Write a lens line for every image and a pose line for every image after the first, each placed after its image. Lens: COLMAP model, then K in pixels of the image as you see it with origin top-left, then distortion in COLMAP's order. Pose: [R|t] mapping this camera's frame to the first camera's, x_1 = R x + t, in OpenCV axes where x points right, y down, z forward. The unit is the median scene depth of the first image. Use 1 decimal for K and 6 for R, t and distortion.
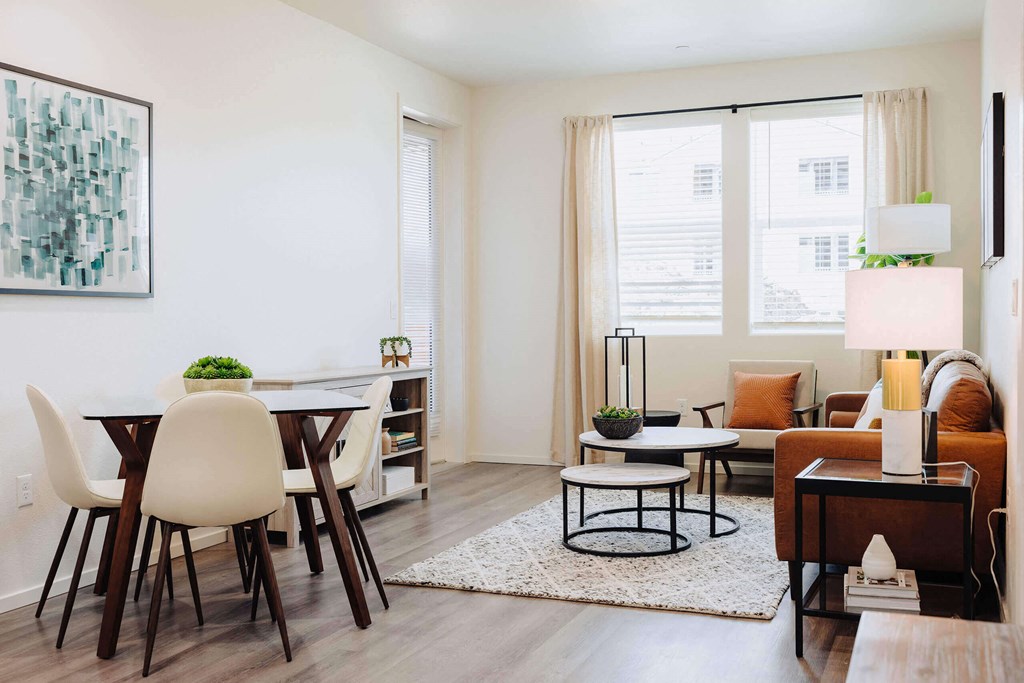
lens RADIAL K [[995.2, 0, 512.0], [0, 995.2, 341.5], [0, 0, 1]] dist [0.036819, 0.004349]
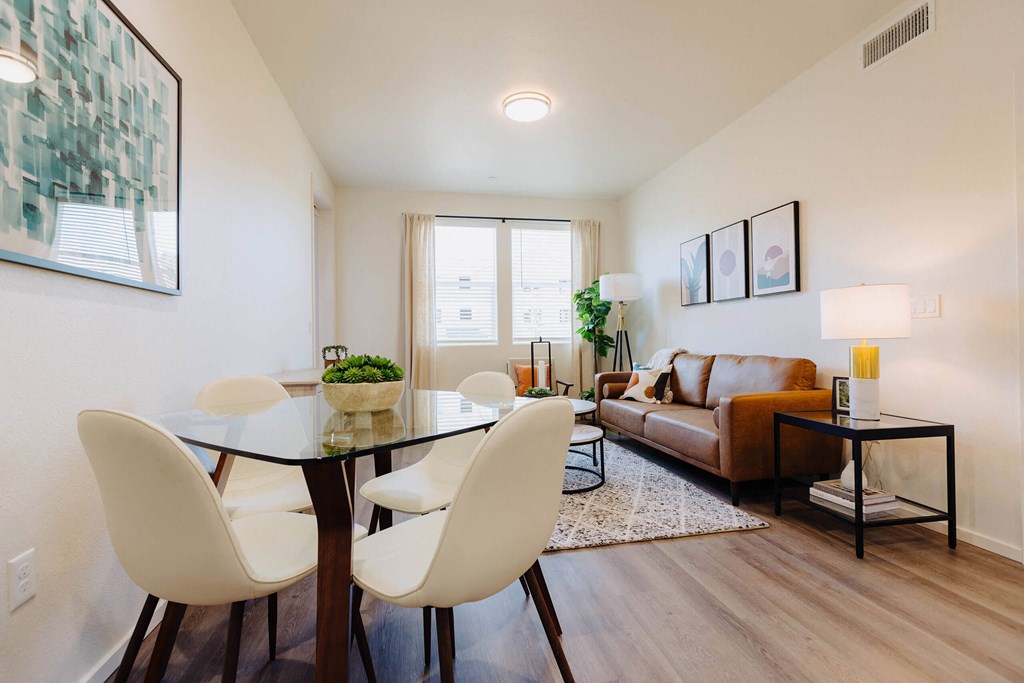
lens RADIAL K [[442.3, 0, 512.0], [0, 442.3, 341.5], [0, 0, 1]] dist [0.002427, 0.000597]
pose [[0.845889, -0.004882, 0.533336, -0.352607], [0.021065, 0.999484, -0.024260, 0.013799], [-0.532942, 0.031756, 0.845556, 0.564741]]
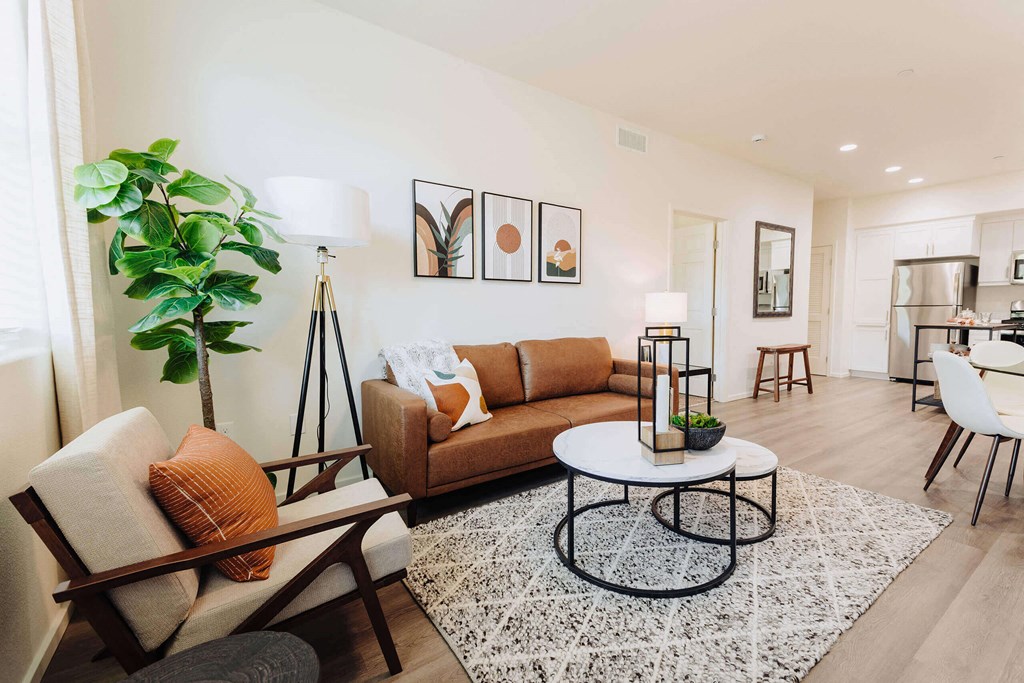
lens RADIAL K [[442.3, 0, 512.0], [0, 442.3, 341.5], [0, 0, 1]] dist [0.002427, 0.000597]
pose [[-0.828983, -0.033718, 0.558257, 0.019857], [0.022010, 0.995441, 0.092806, -0.043264], [-0.558841, 0.089222, -0.824461, 1.735783]]
